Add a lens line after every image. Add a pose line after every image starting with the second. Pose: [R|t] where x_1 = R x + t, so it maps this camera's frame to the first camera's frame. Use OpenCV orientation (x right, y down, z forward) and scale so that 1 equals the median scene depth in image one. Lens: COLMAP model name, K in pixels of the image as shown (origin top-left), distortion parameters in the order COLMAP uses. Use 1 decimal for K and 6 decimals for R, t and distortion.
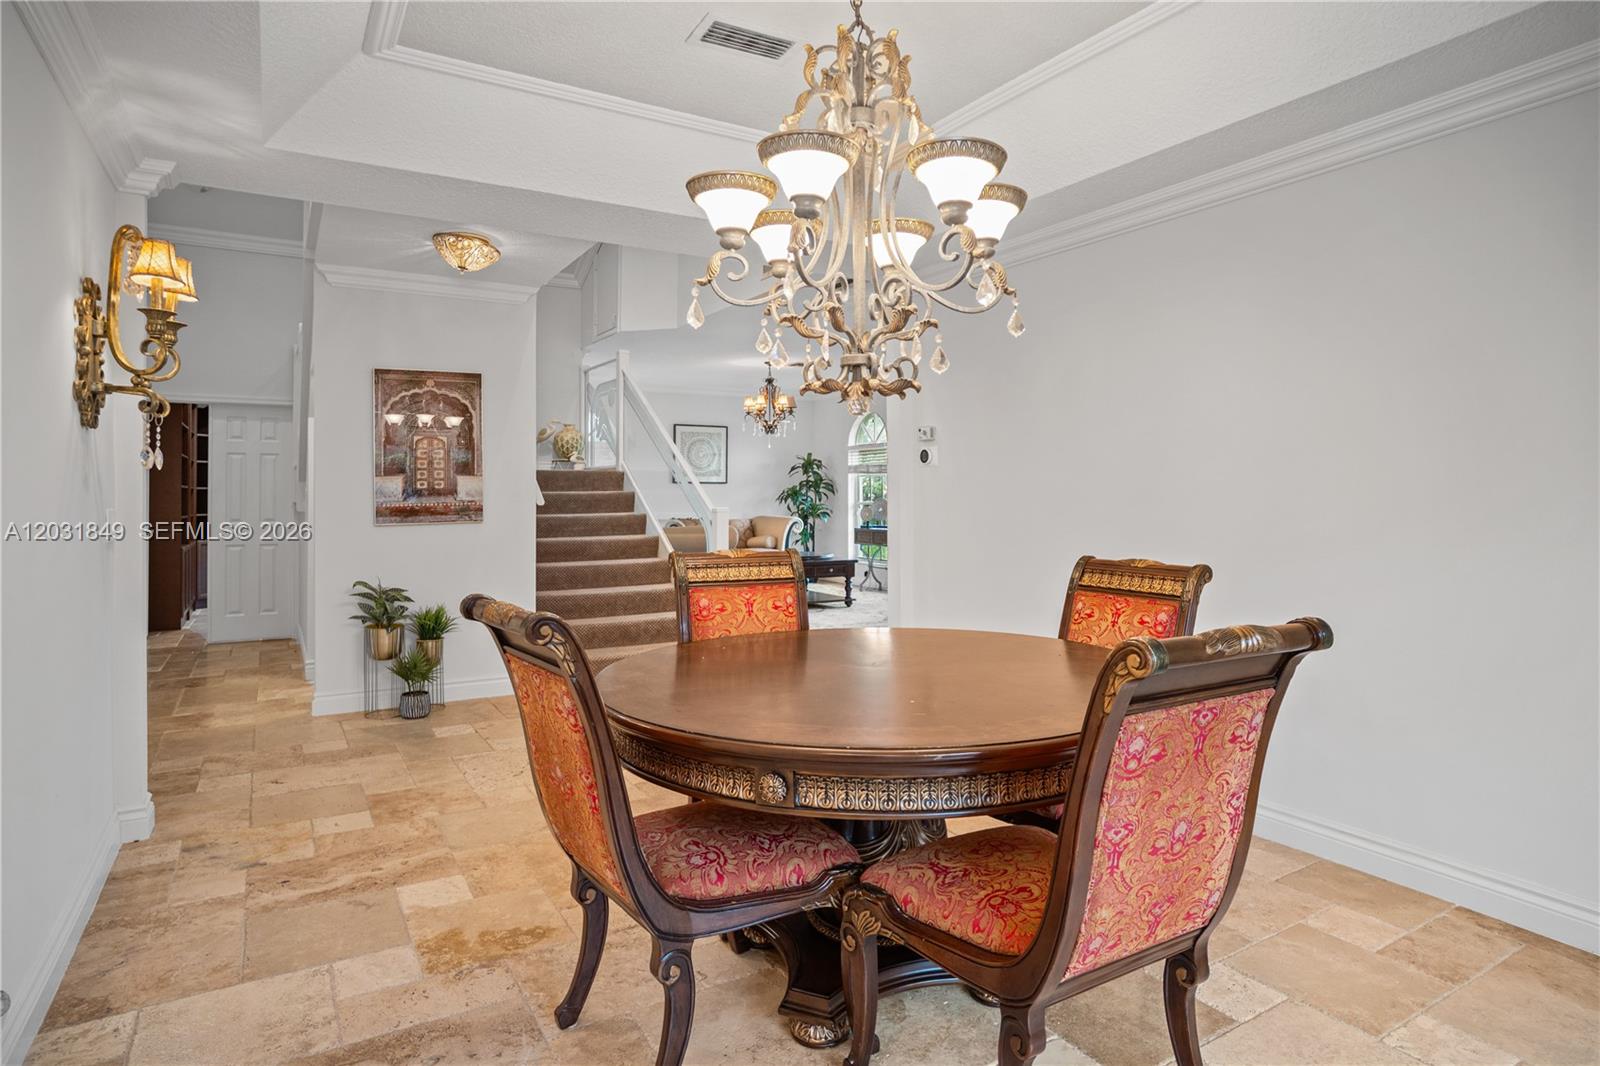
lens RADIAL K [[882.0, 0, 798.1], [0, 882.0, 497.8], [0, 0, 1]] dist [-0.052817, 0.047028]
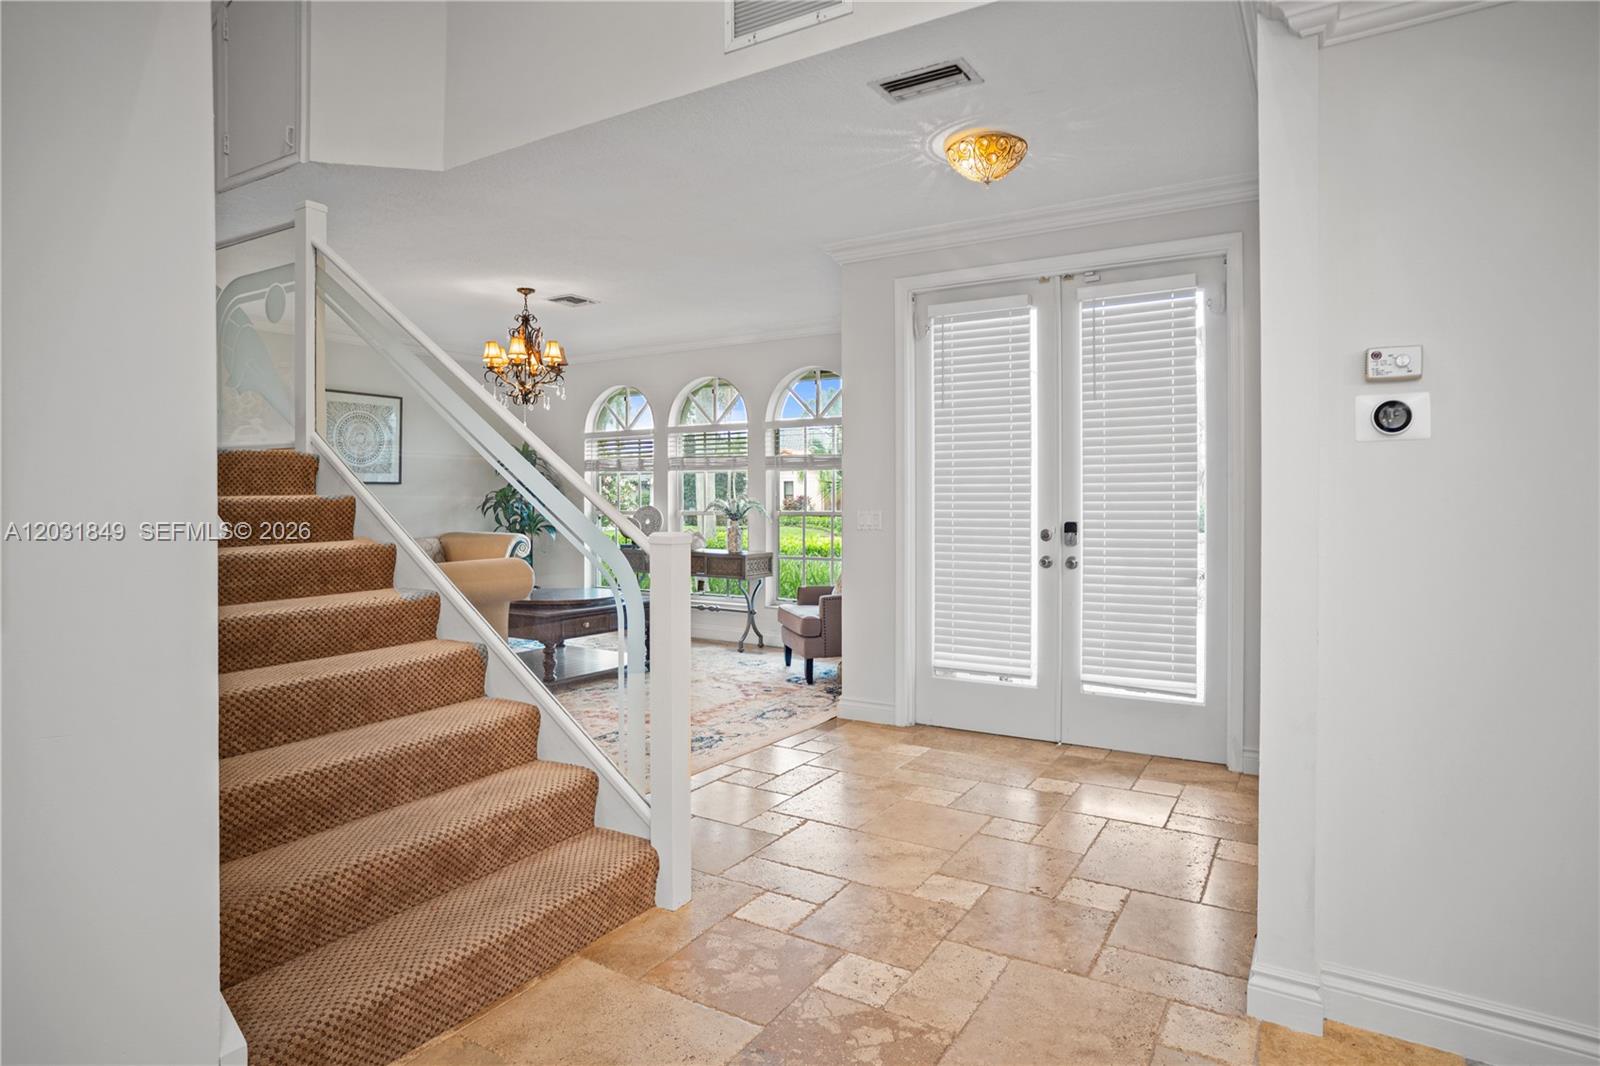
lens RADIAL K [[882.0, 0, 798.1], [0, 882.0, 497.8], [0, 0, 1]] dist [-0.052817, 0.047028]
pose [[0.886363, 0.002775, 0.462984, -0.191578], [0.000290, 0.999979, -0.006549, -0.003065], [-0.462992, 0.005939, 0.886343, 0.472118]]
